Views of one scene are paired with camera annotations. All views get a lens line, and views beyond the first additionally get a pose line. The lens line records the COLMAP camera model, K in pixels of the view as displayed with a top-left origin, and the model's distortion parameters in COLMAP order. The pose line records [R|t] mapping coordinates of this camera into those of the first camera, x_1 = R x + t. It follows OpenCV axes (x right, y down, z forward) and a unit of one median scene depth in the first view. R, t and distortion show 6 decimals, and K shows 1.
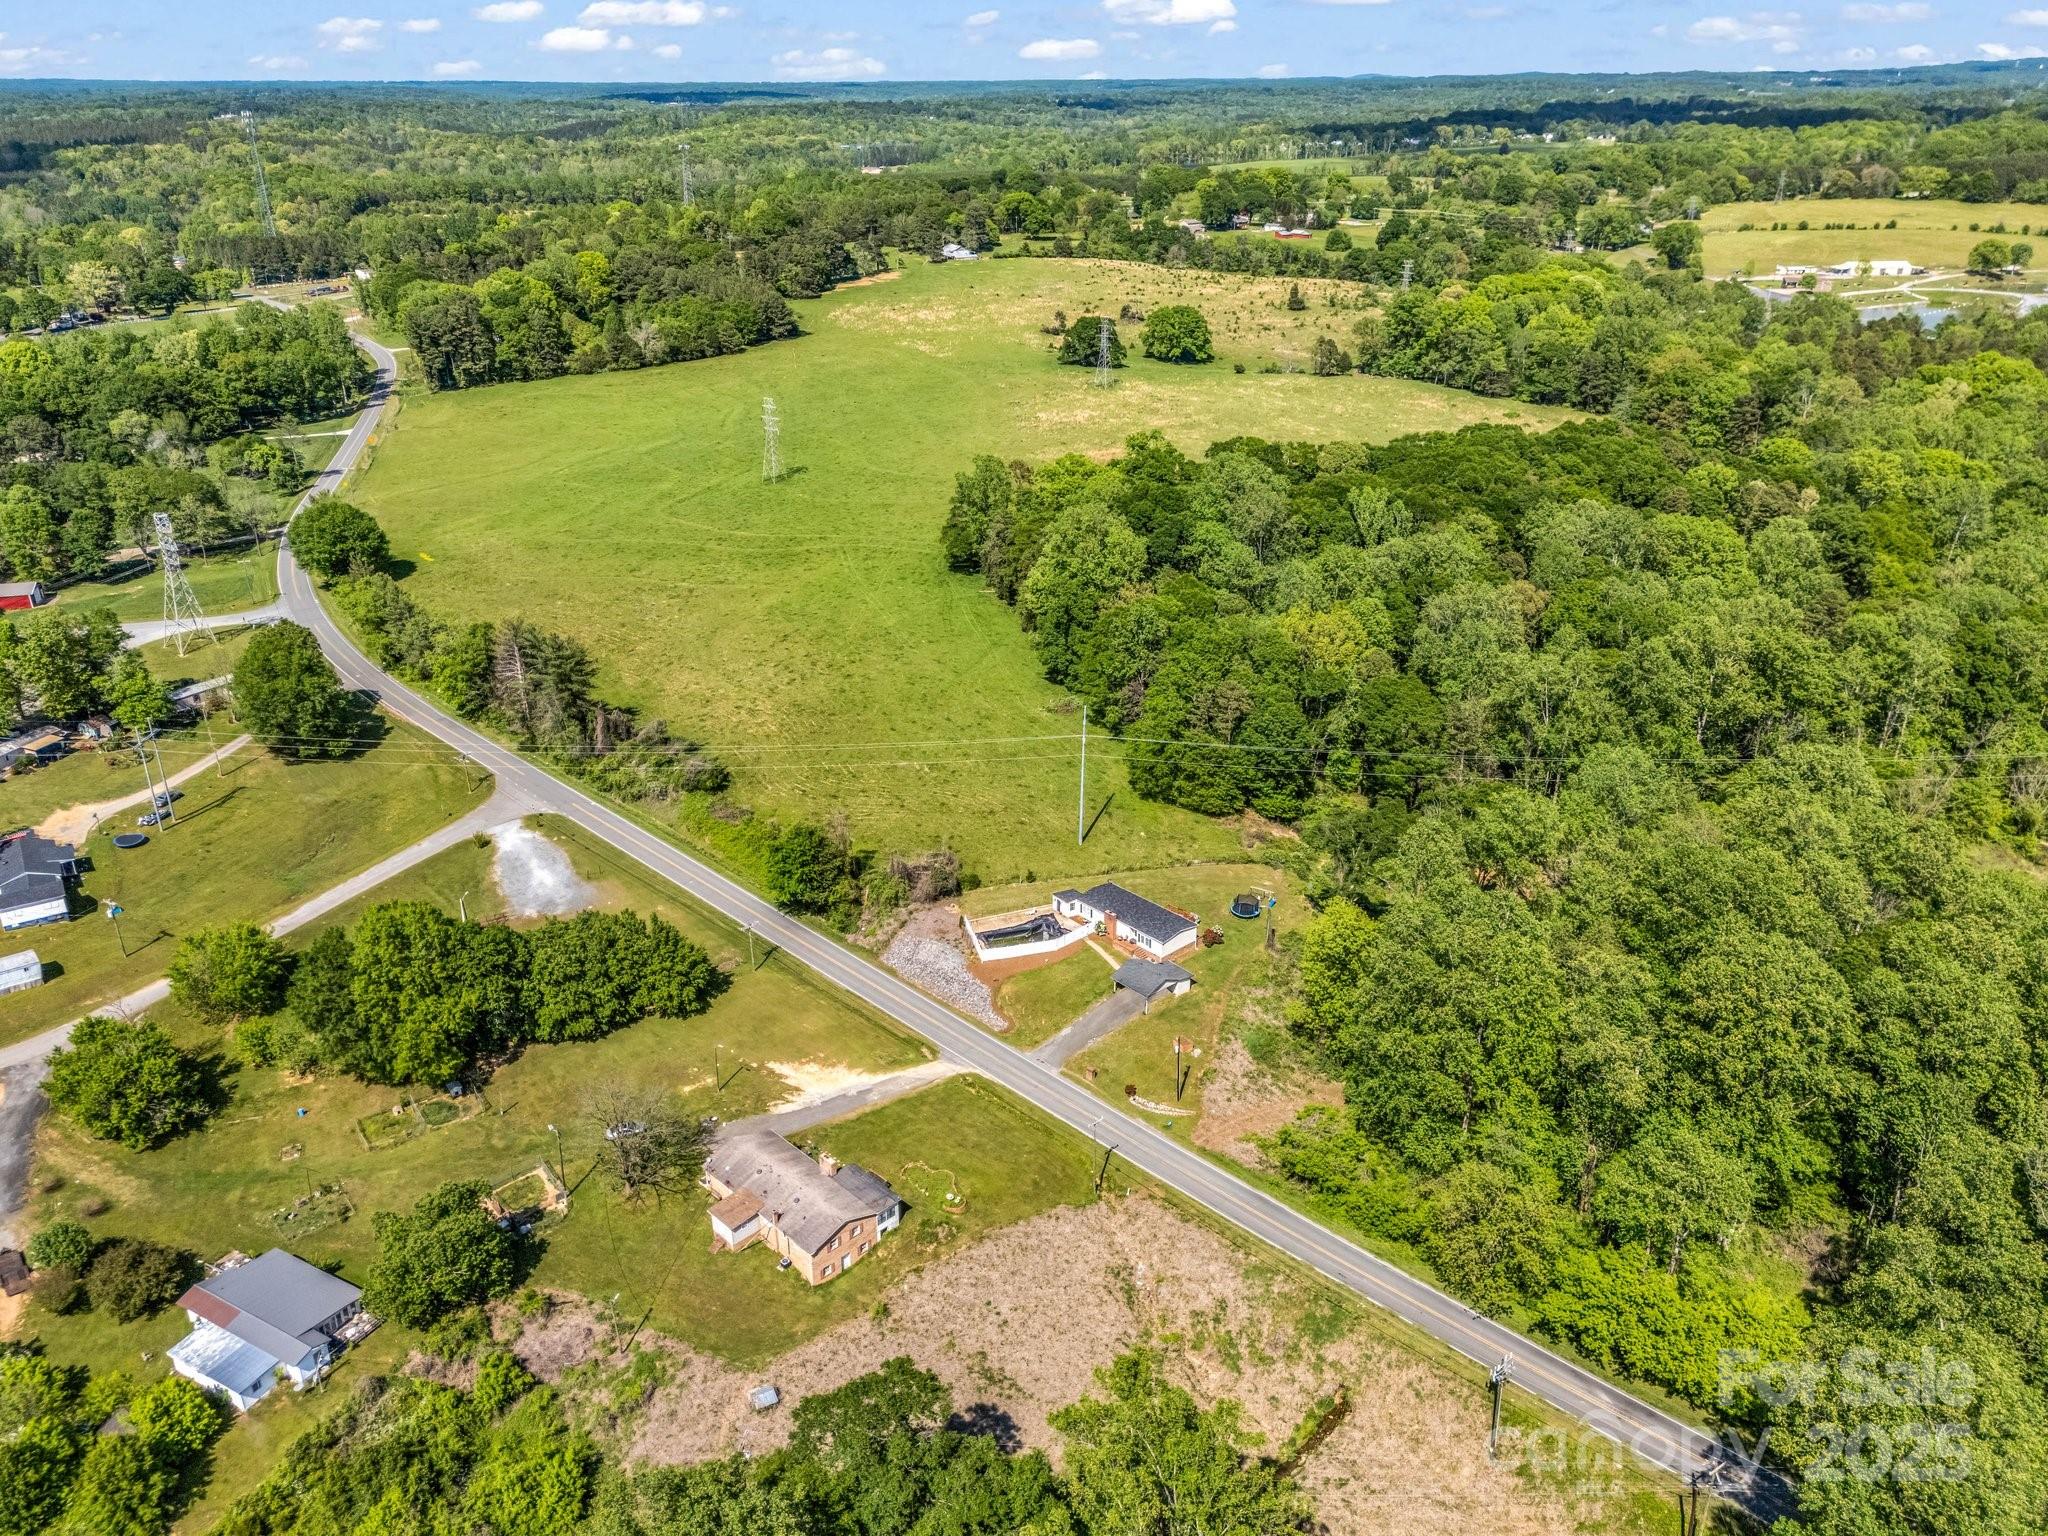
lens RADIAL K [[1528.8, 0, 1024.0], [0, 1528.8, 768.0], [0, 0, 1]] dist [0.069098, -0.072927]
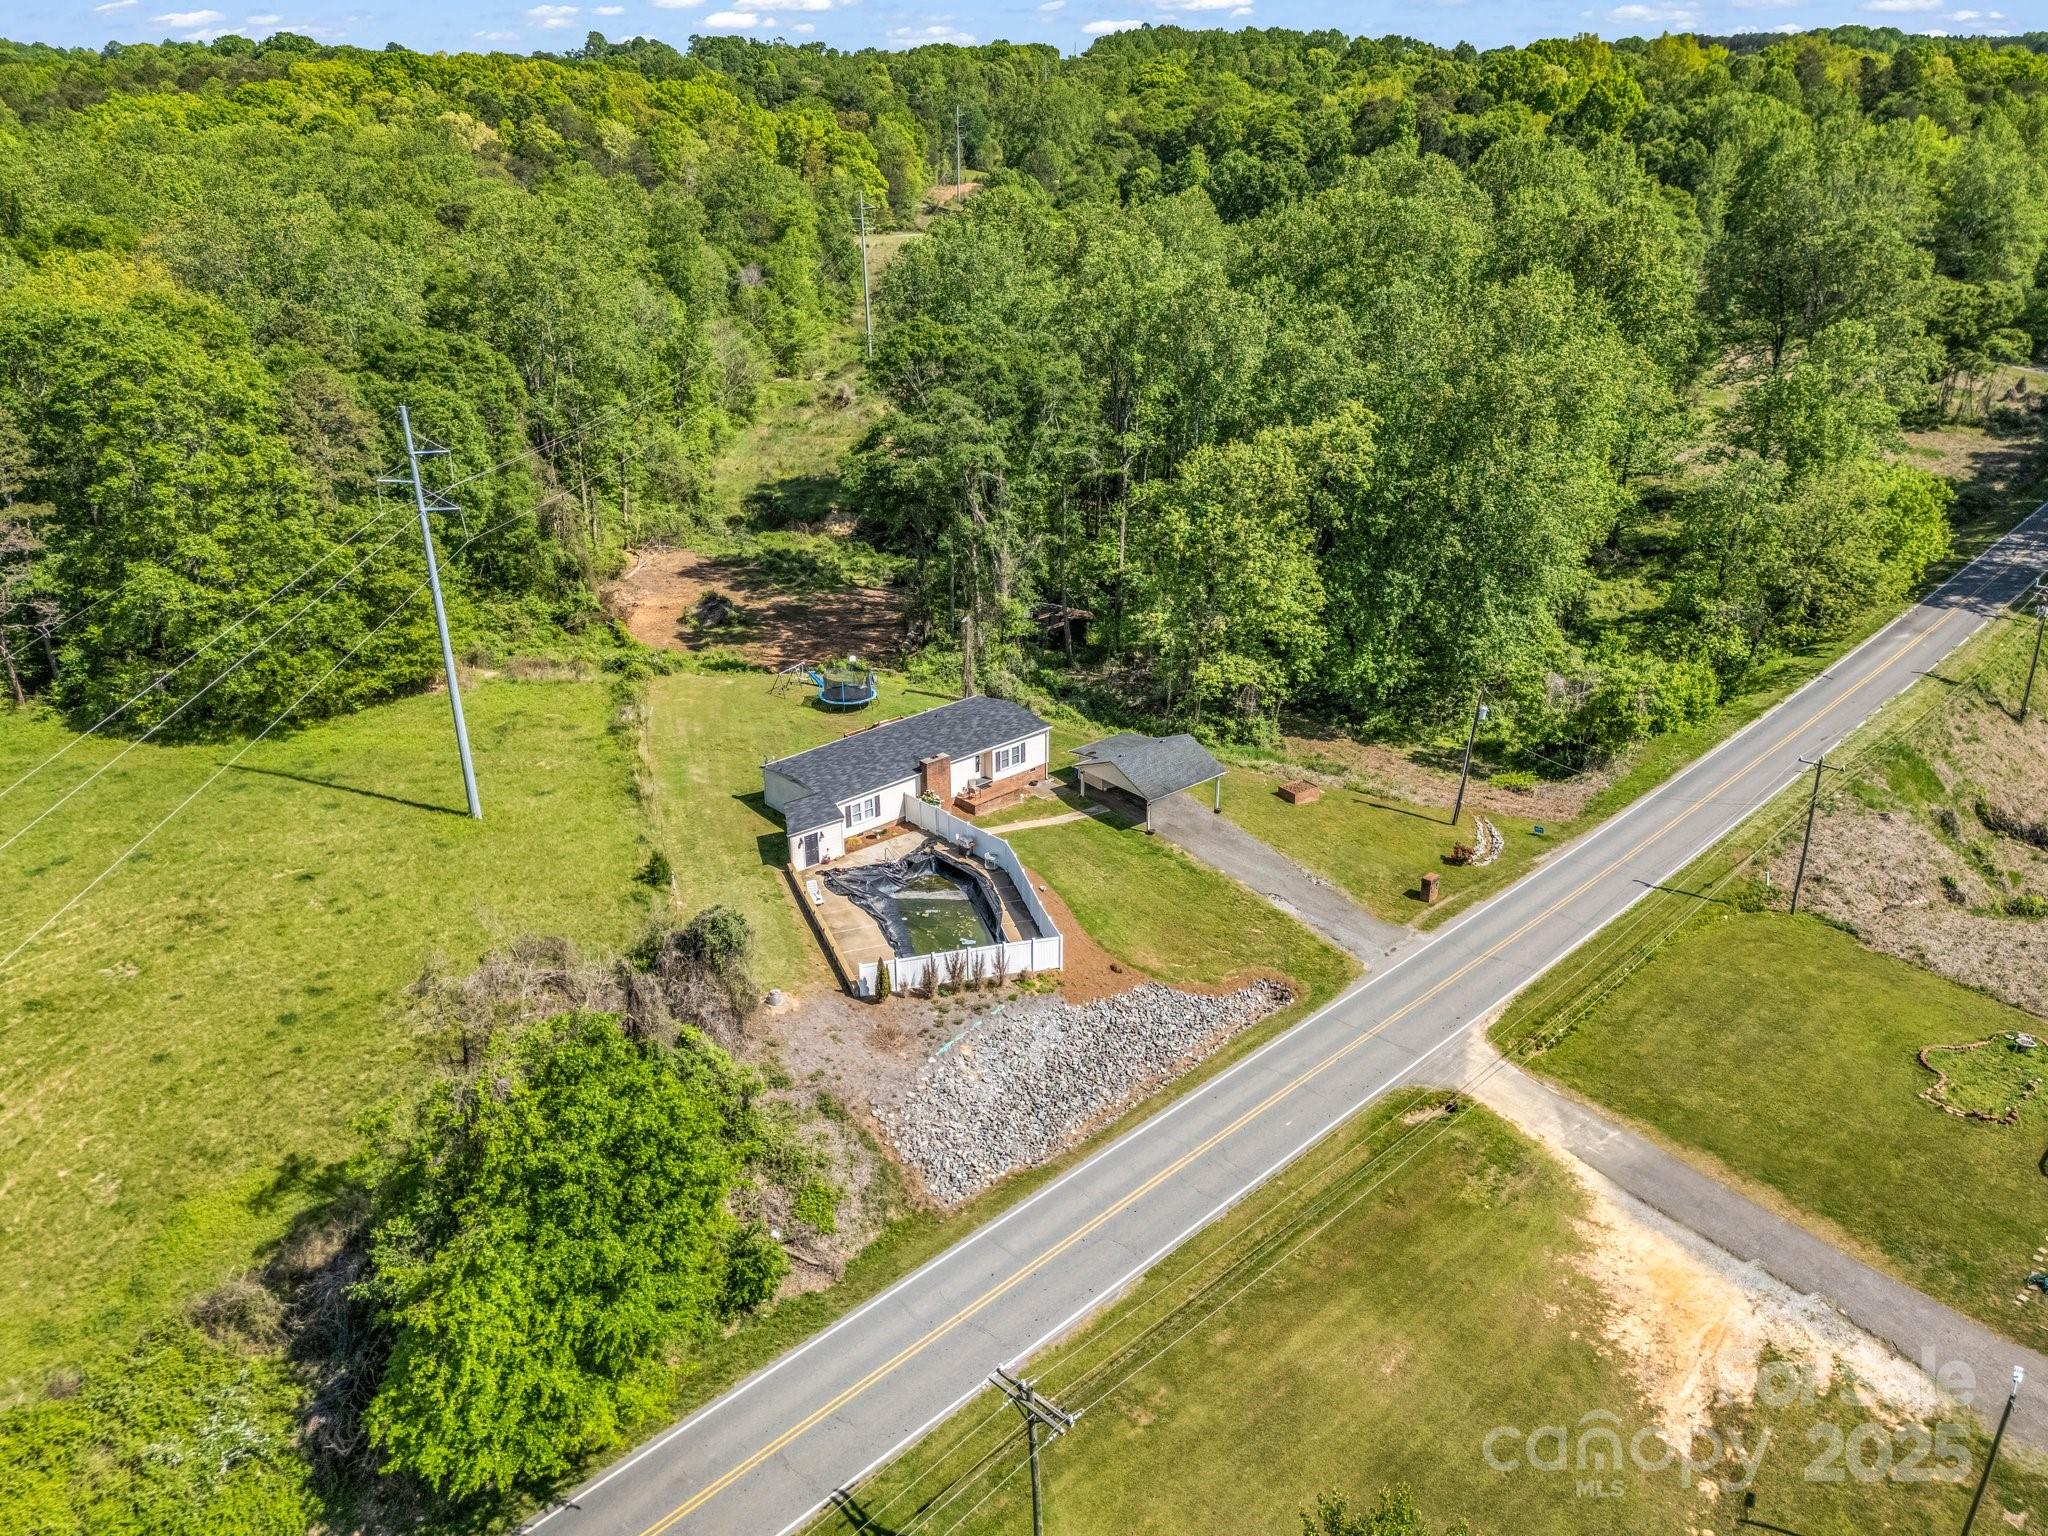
lens RADIAL K [[1528.8, 0, 1024.0], [0, 1528.8, 768.0], [0, 0, 1]] dist [0.069098, -0.072927]
pose [[0.009436, -0.397077, 0.917737, -0.287123], [0.414876, 0.836613, 0.357711, -0.037185], [-0.909829, 0.377371, 0.172631, 0.793193]]
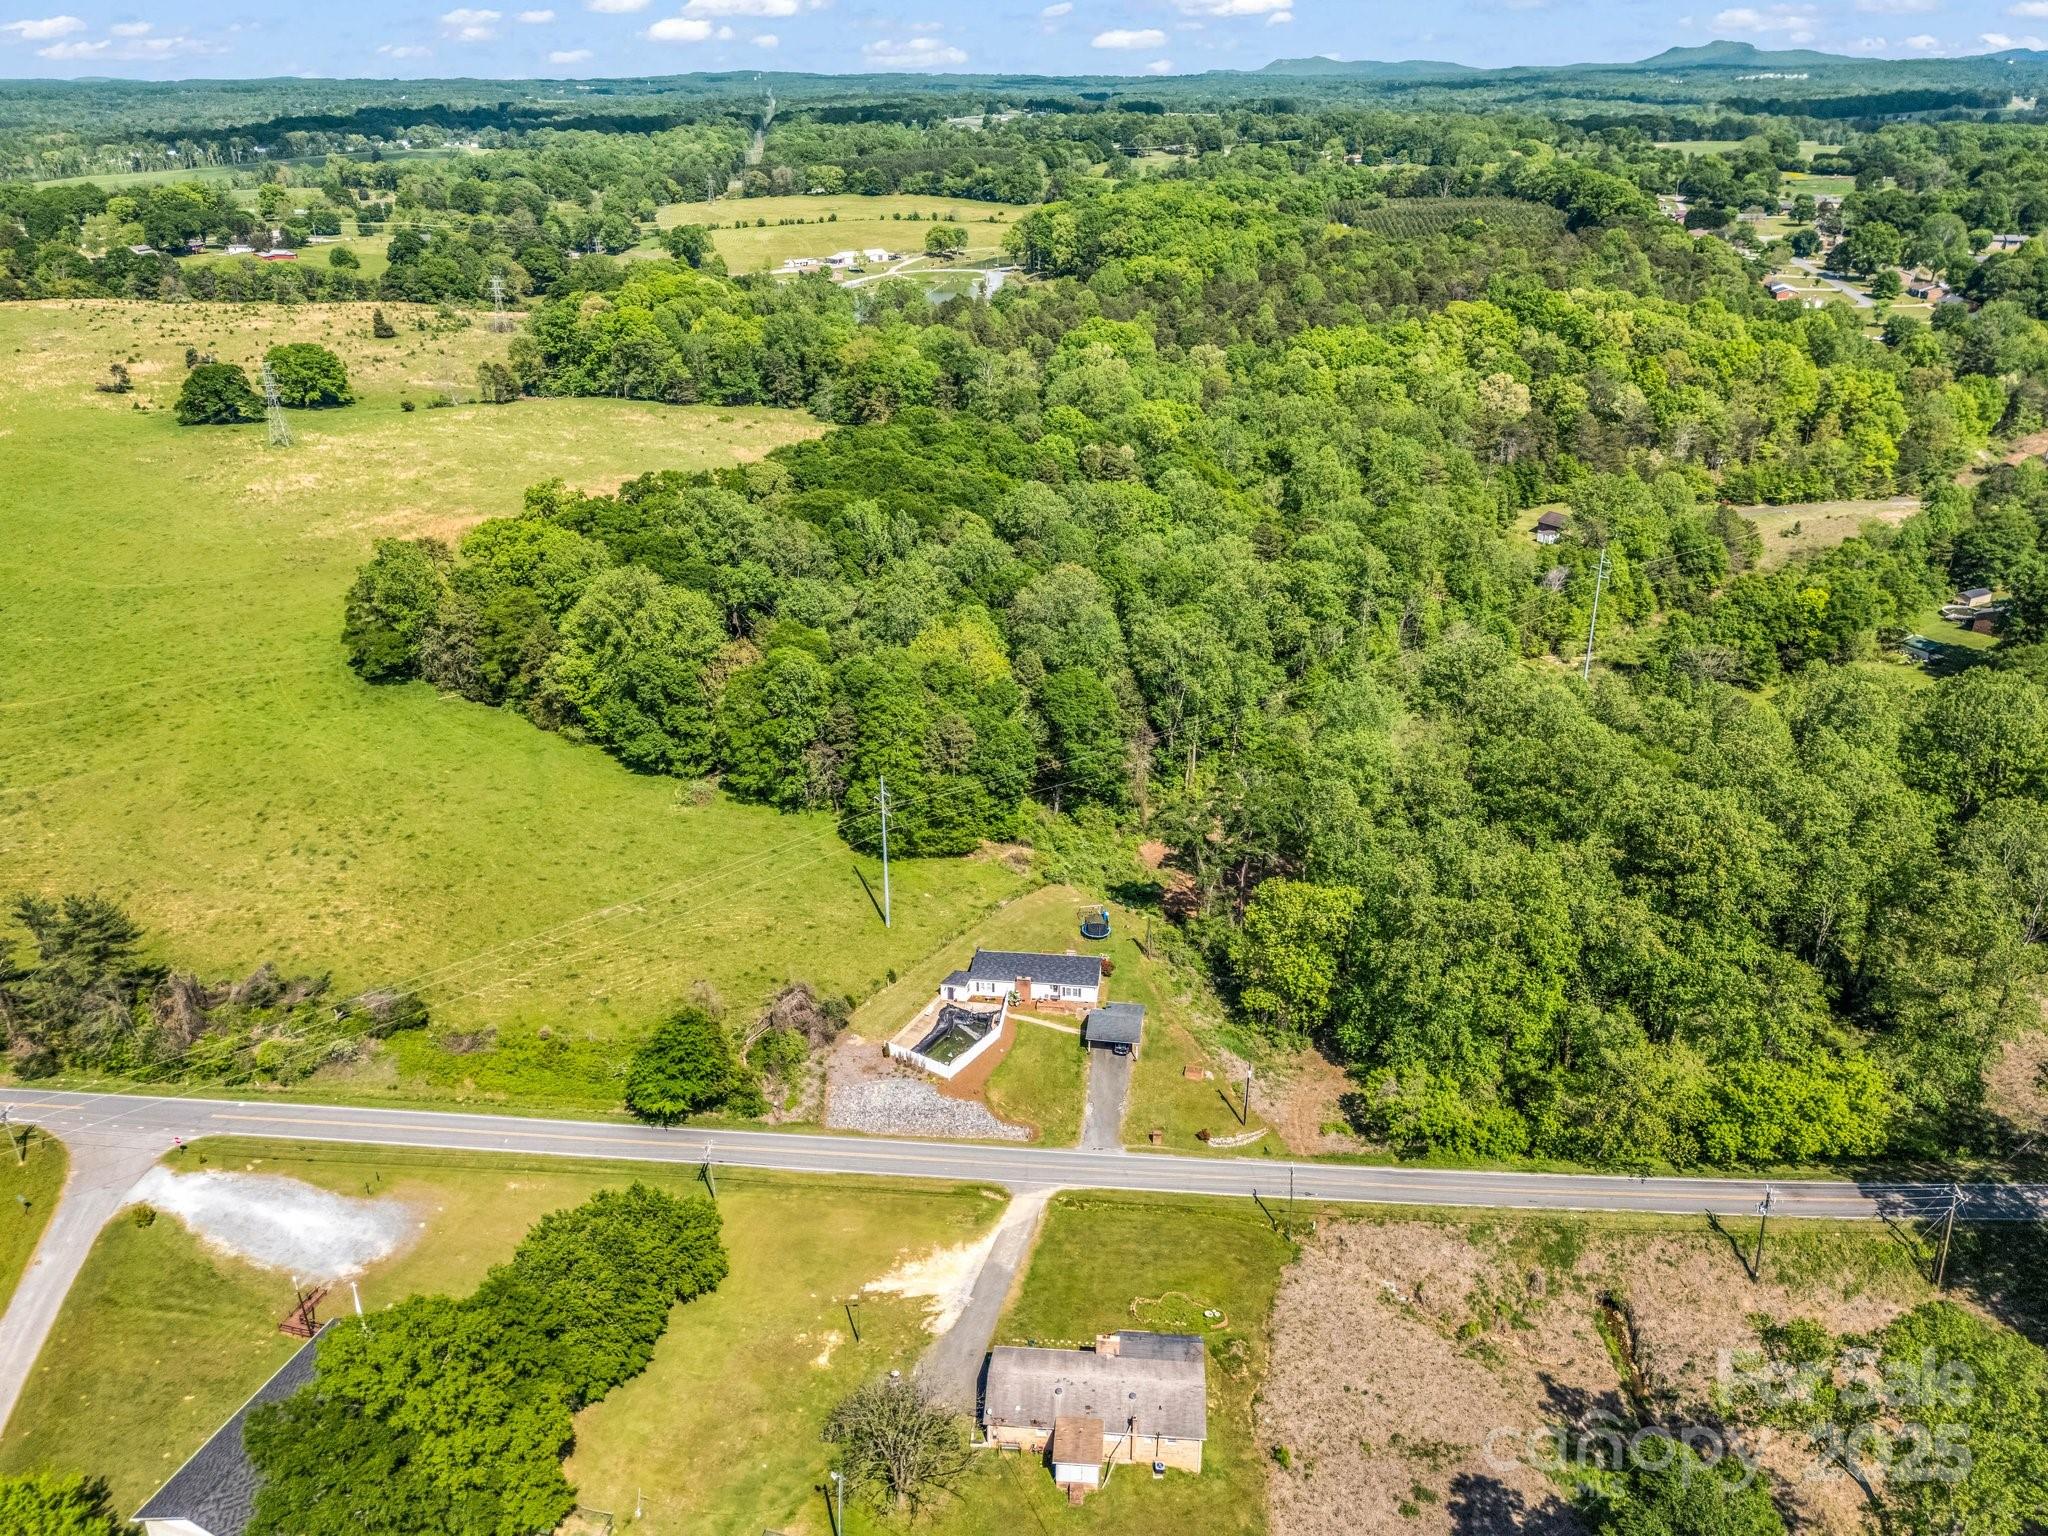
lens RADIAL K [[1528.8, 0, 1024.0], [0, 1528.8, 768.0], [0, 0, 1]] dist [0.069098, -0.072927]
pose [[0.761395, -0.263756, 0.592208, -0.402609], [0.265761, 0.960198, 0.085964, -0.094355], [-0.591310, 0.091933, 0.801187, 0.212551]]
